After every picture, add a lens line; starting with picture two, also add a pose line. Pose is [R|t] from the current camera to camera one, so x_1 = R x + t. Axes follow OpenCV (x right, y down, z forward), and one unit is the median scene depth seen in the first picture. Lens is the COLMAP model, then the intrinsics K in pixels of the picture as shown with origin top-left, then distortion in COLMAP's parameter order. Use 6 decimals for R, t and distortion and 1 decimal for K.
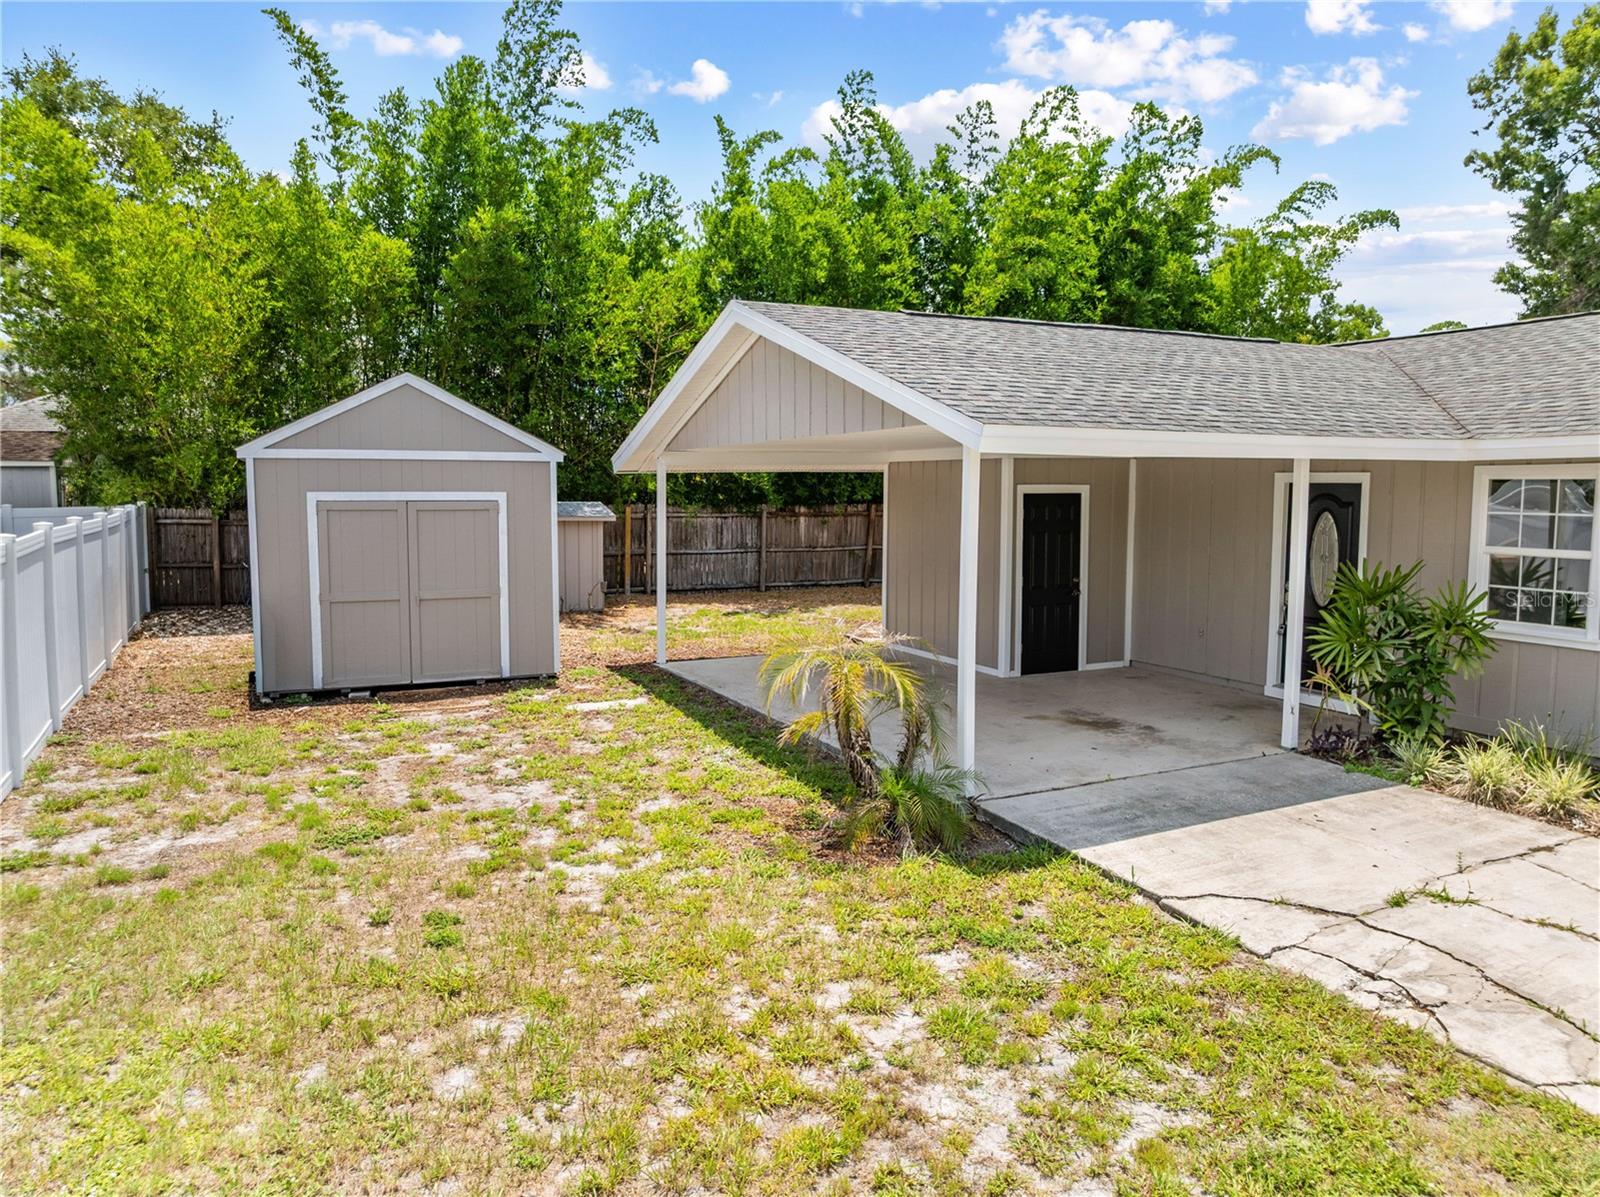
lens RADIAL K [[1126.1, 0, 810.5], [0, 1126.1, 595.5], [0, 0, 1]] dist [-0.039612, 0.008658]
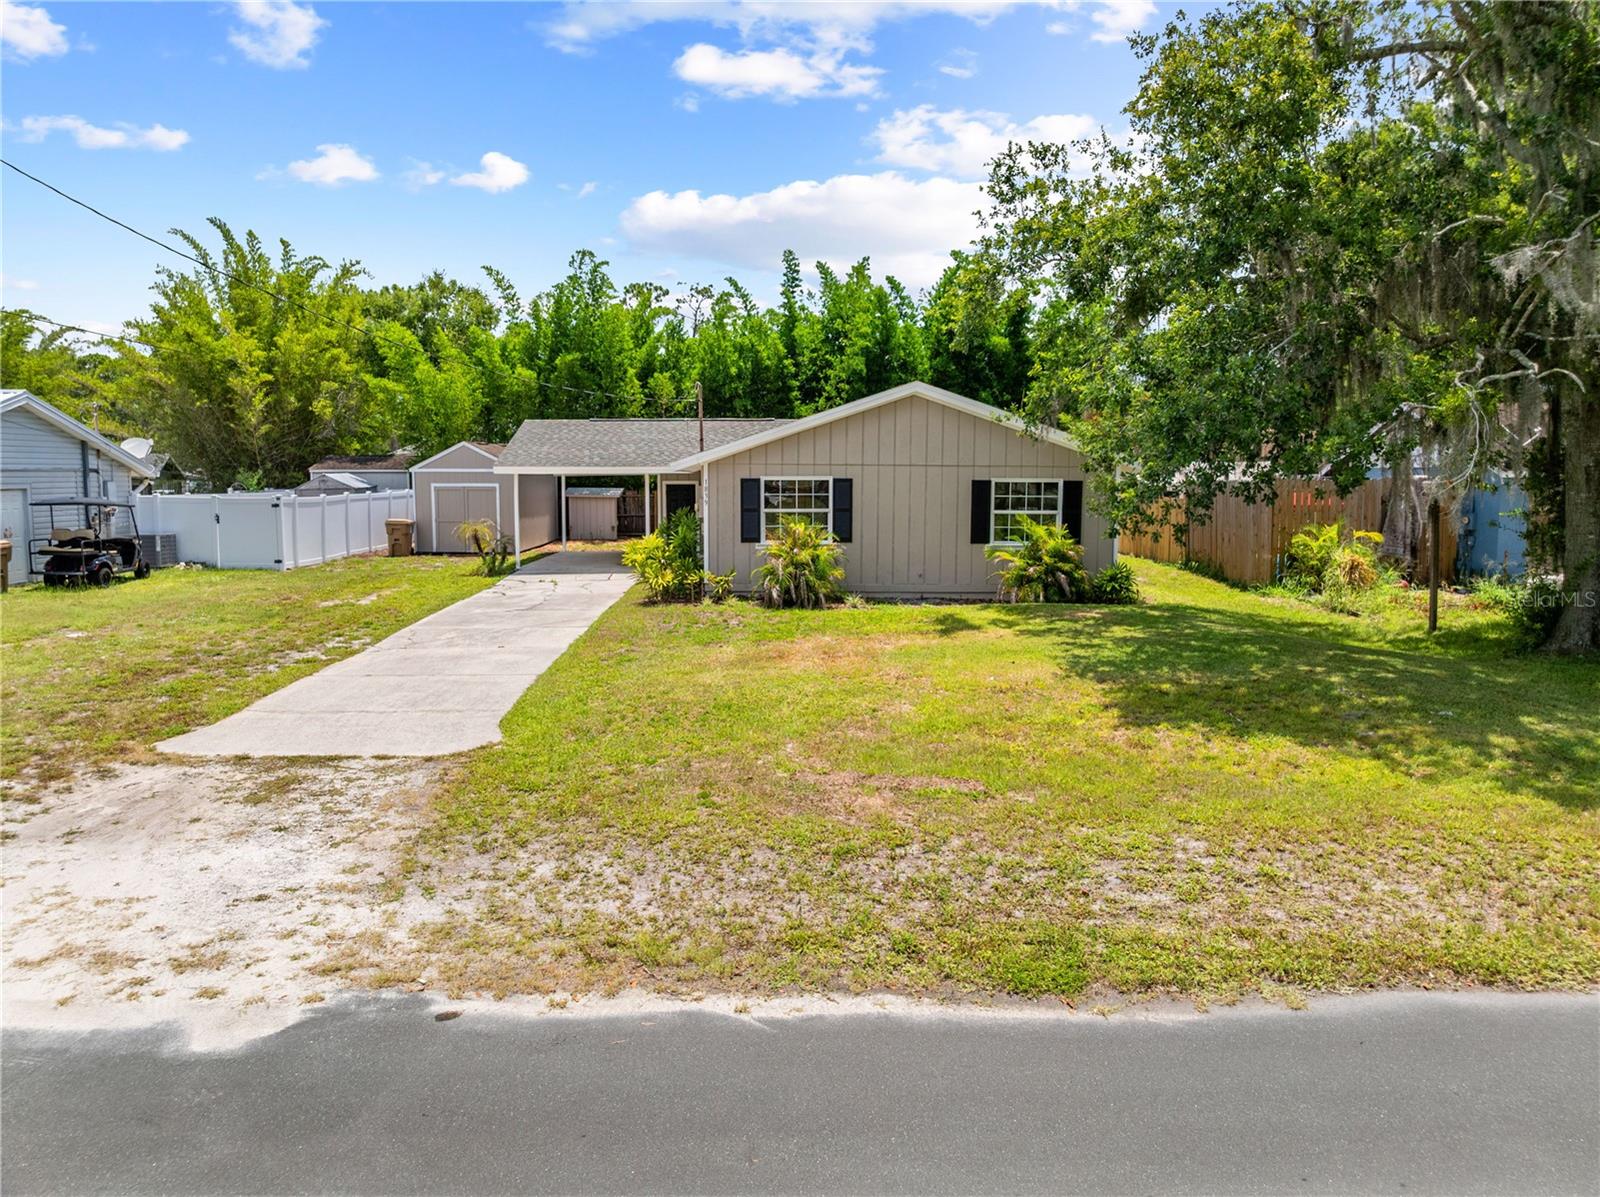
lens RADIAL K [[1124.8, 0, 810.7], [0, 1124.8, 599.0], [0, 0, 1]] dist [-0.036002, -0.003837]
pose [[0.916189, 0.043472, -0.398381, 1.106450], [-0.039638, 0.999054, 0.017859, 0.079847], [0.398780, -0.000571, 0.917046, -0.871503]]
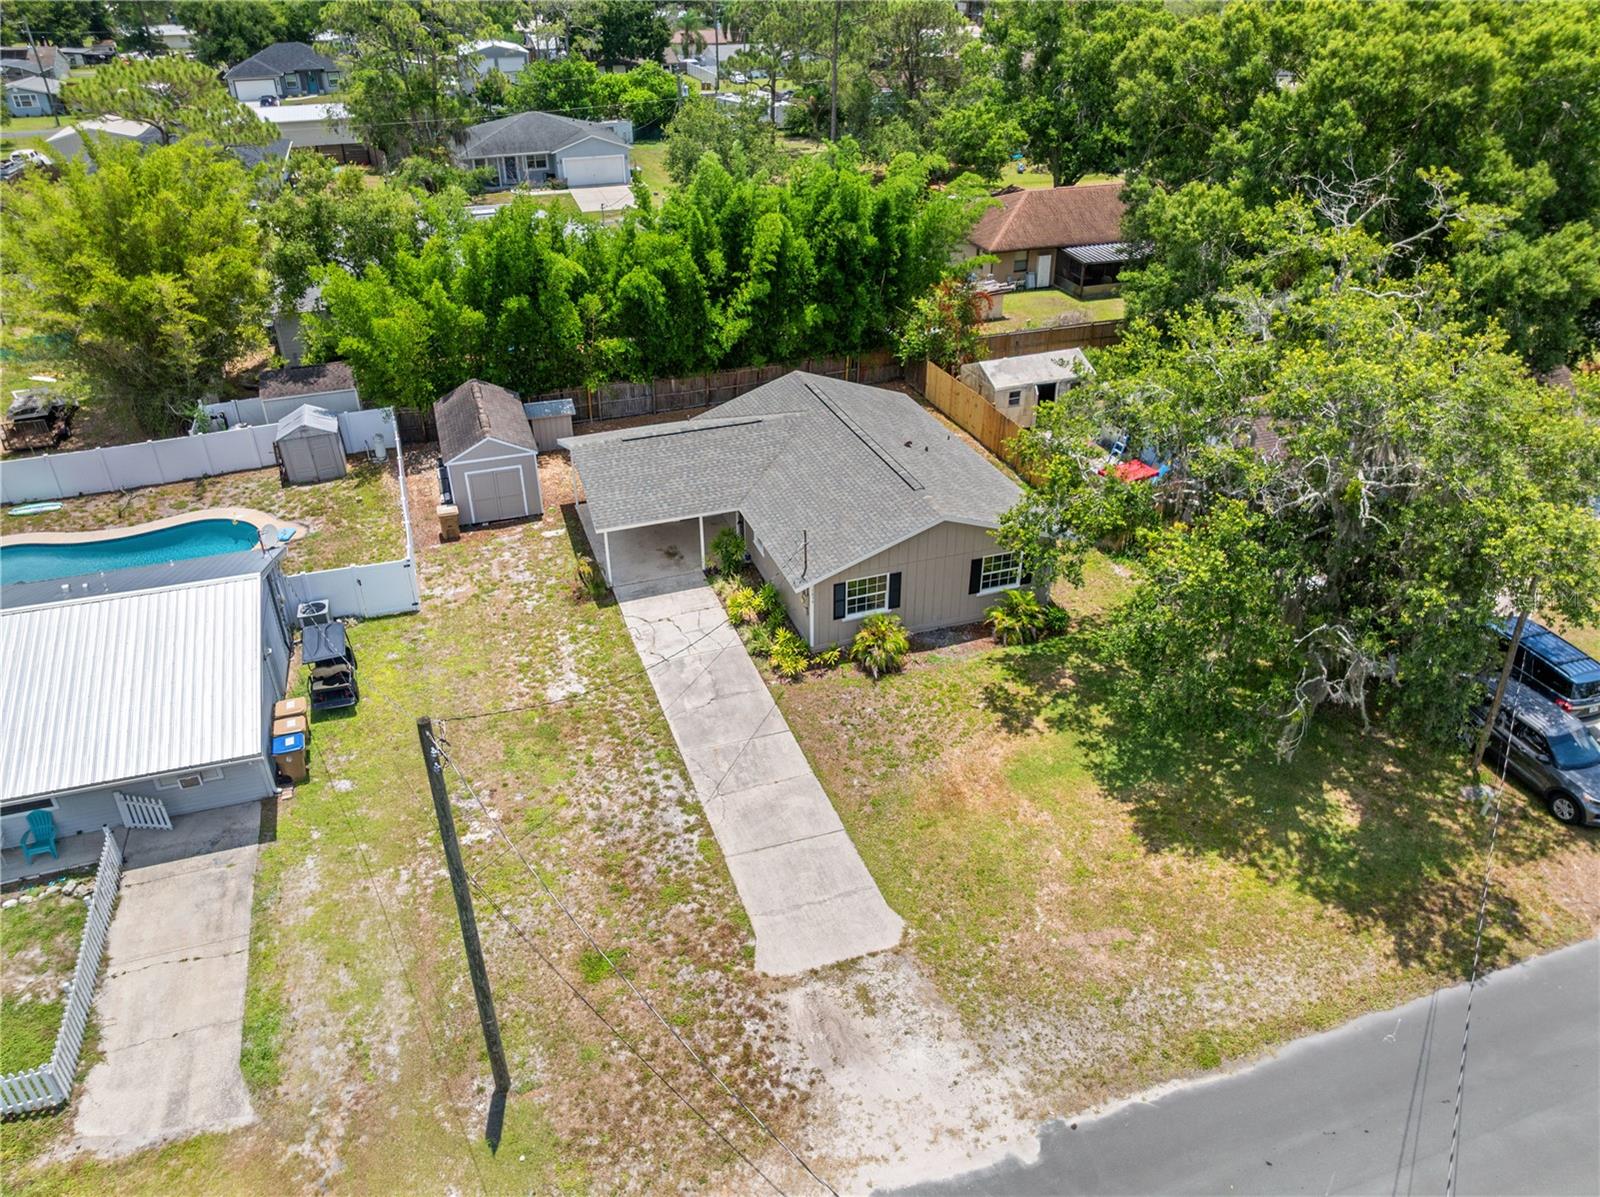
lens RADIAL K [[1126.1, 0, 810.5], [0, 1126.1, 595.5], [0, 0, 1]] dist [-0.039612, 0.008658]
pose [[0.994189, 0.050526, -0.095052, 0.663226], [-0.005470, 0.905573, 0.424154, -0.838526], [0.107508, -0.421170, 0.900588, -1.494485]]
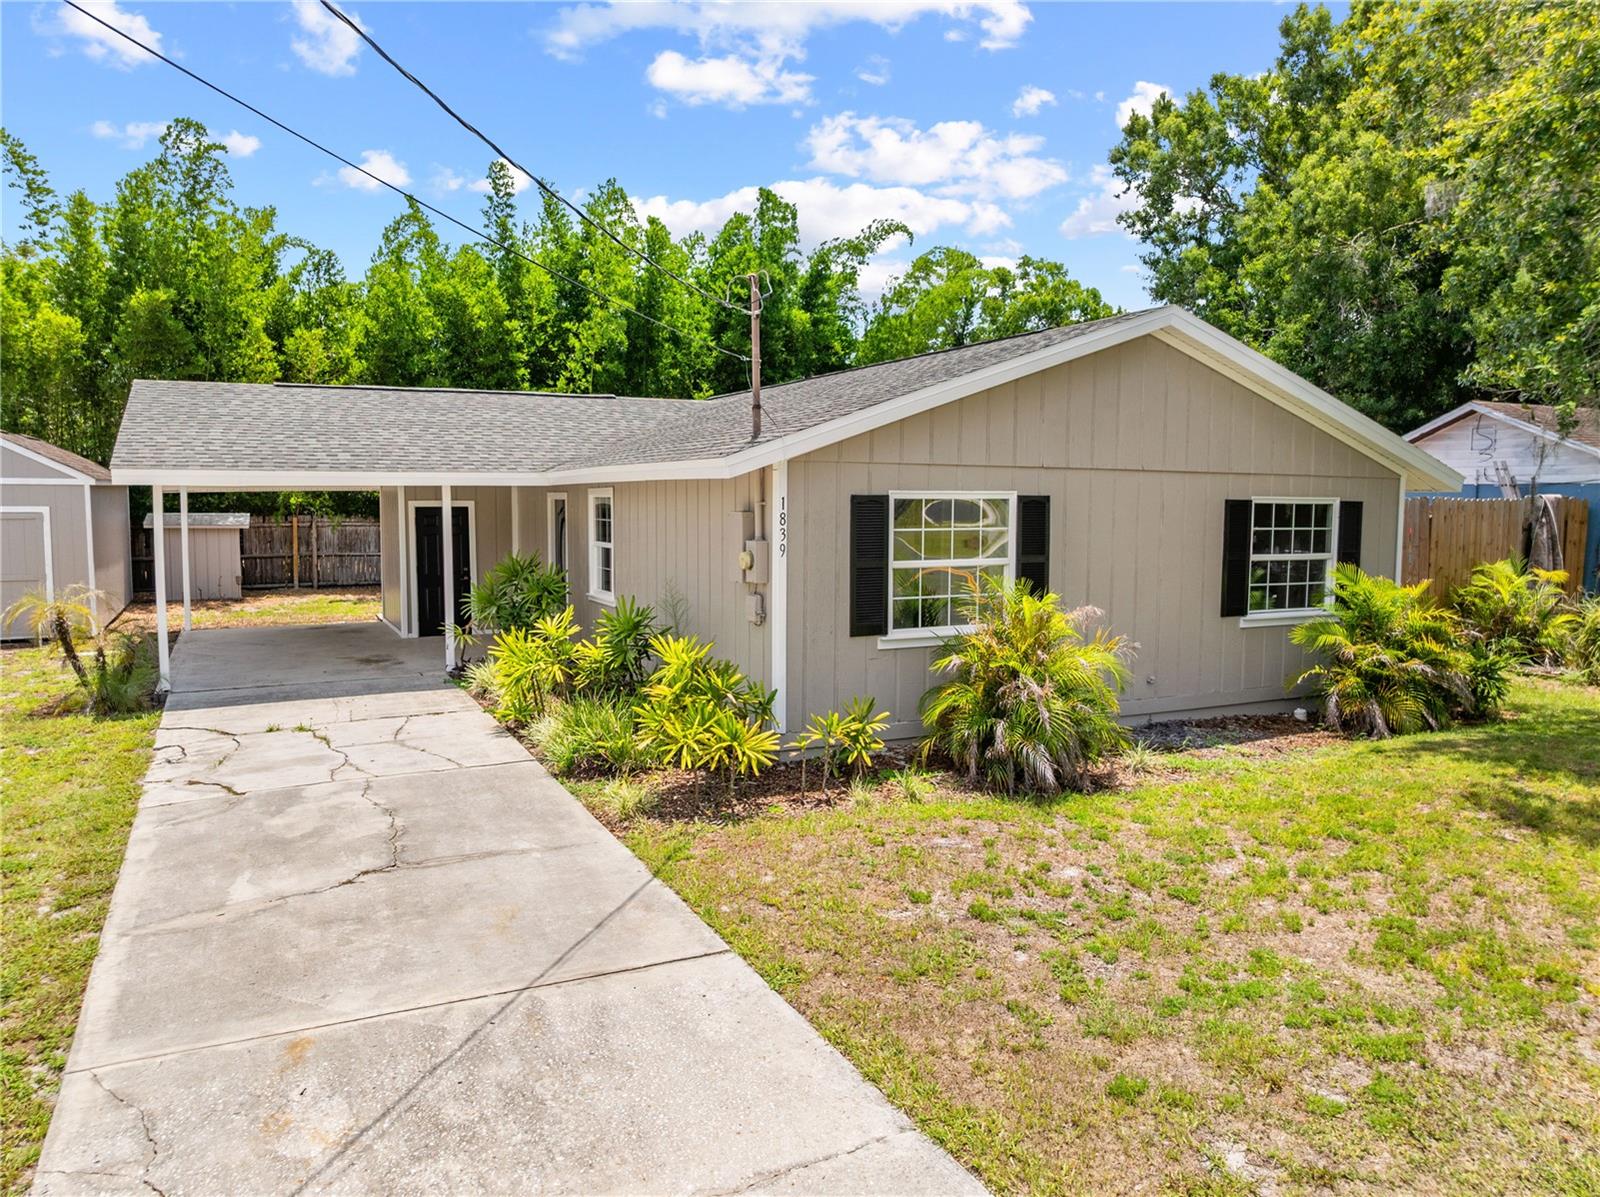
lens RADIAL K [[1126.1, 0, 810.5], [0, 1126.1, 595.5], [0, 0, 1]] dist [-0.039612, 0.008658]
pose [[0.999827, 0.000125, 0.018579, 0.485382], [0.000079, 0.999940, -0.010984, 0.026101], [-0.018579, 0.010984, 0.999767, -0.304470]]
